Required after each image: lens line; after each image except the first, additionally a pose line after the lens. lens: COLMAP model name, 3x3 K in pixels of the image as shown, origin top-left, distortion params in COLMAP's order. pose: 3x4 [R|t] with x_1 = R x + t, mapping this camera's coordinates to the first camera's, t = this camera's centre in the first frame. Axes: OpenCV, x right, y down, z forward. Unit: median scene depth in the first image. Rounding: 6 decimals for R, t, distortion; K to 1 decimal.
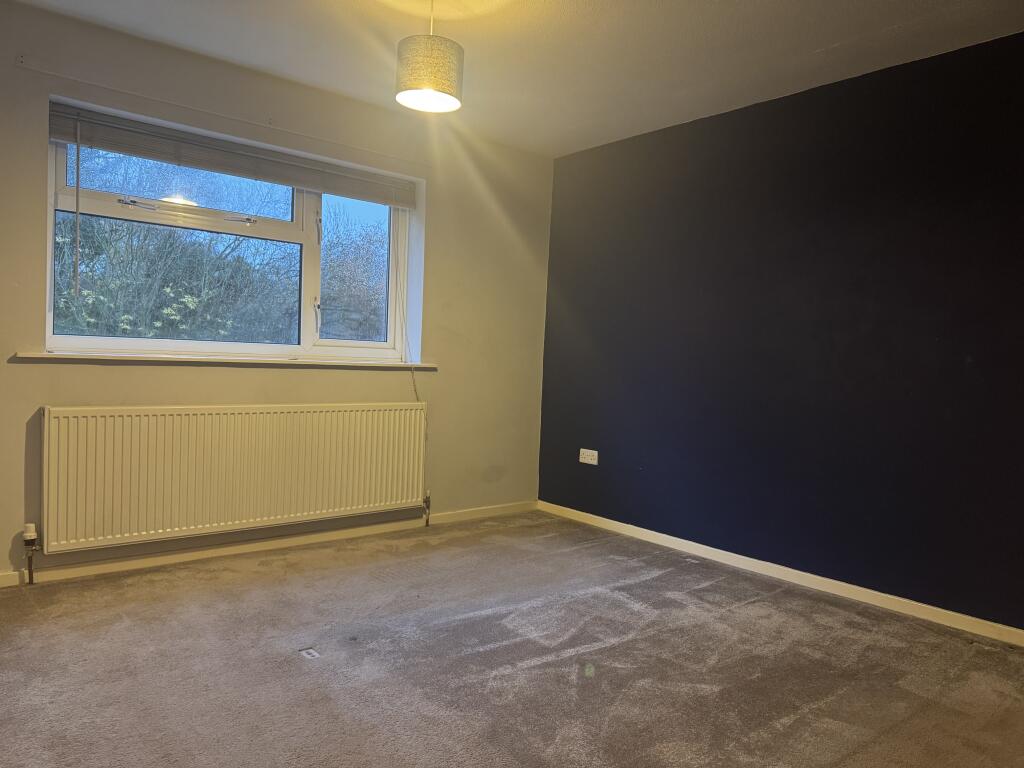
lens RADIAL K [[733.9, 0, 512.0], [0, 733.9, 384.0], [0, 0, 1]] dist [0.042125, -0.003493]
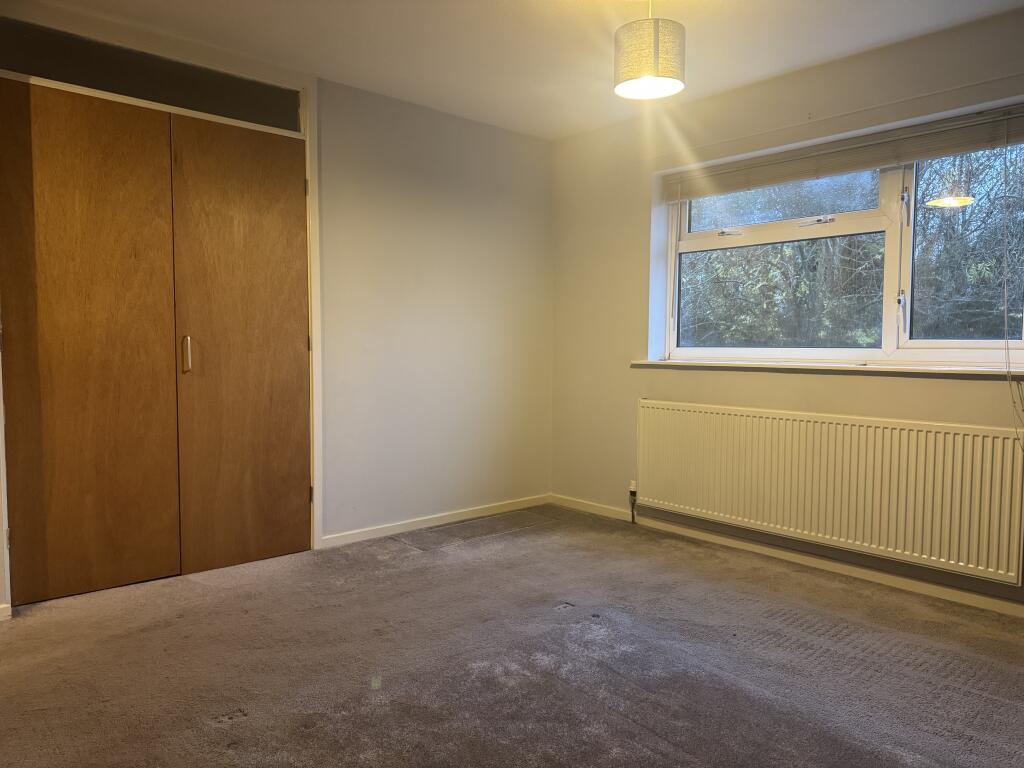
lens RADIAL K [[724.3, 0, 512.0], [0, 724.3, 384.0], [0, 0, 1]] dist [0.058461, -0.064431]
pose [[0.035838, 0.013985, -0.999260, 0.640420], [-0.050367, 0.998657, 0.012170, -0.000488], [0.998088, 0.049894, 0.036495, 0.627381]]
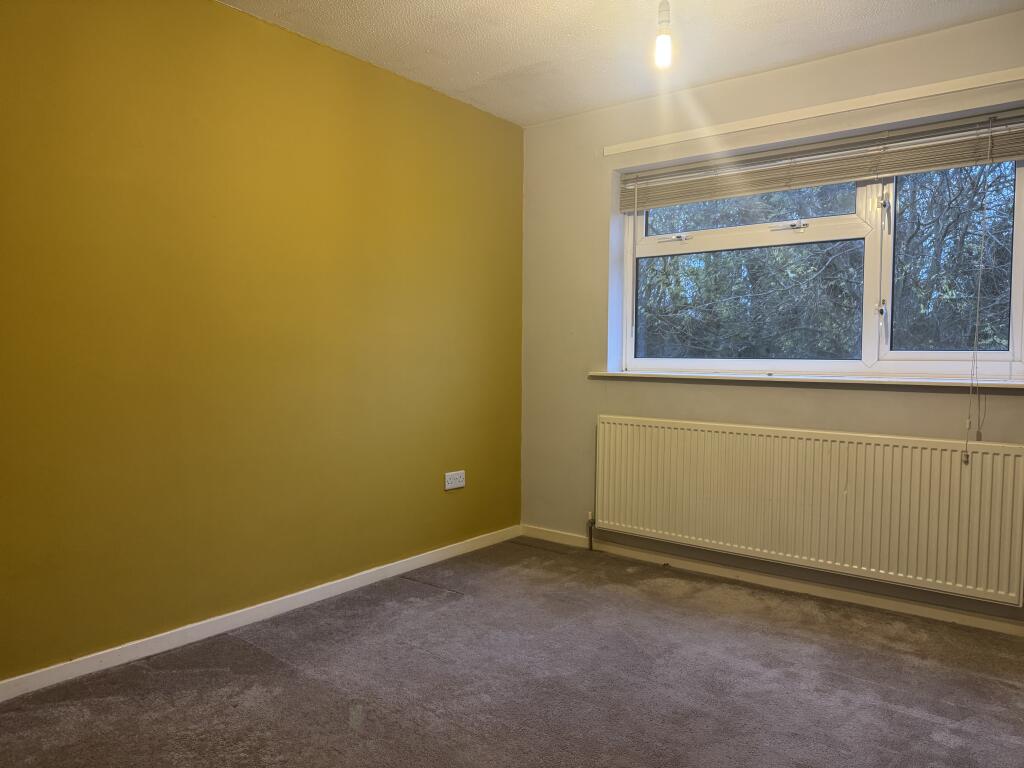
lens RADIAL K [[733.9, 0, 512.0], [0, 733.9, 384.0], [0, 0, 1]] dist [0.042125, -0.003493]
pose [[0.219713, 0.001137, -0.975564, 0.507397], [-0.044362, 0.998977, -0.008827, -0.002015], [0.974555, 0.045218, 0.219538, 0.508333]]
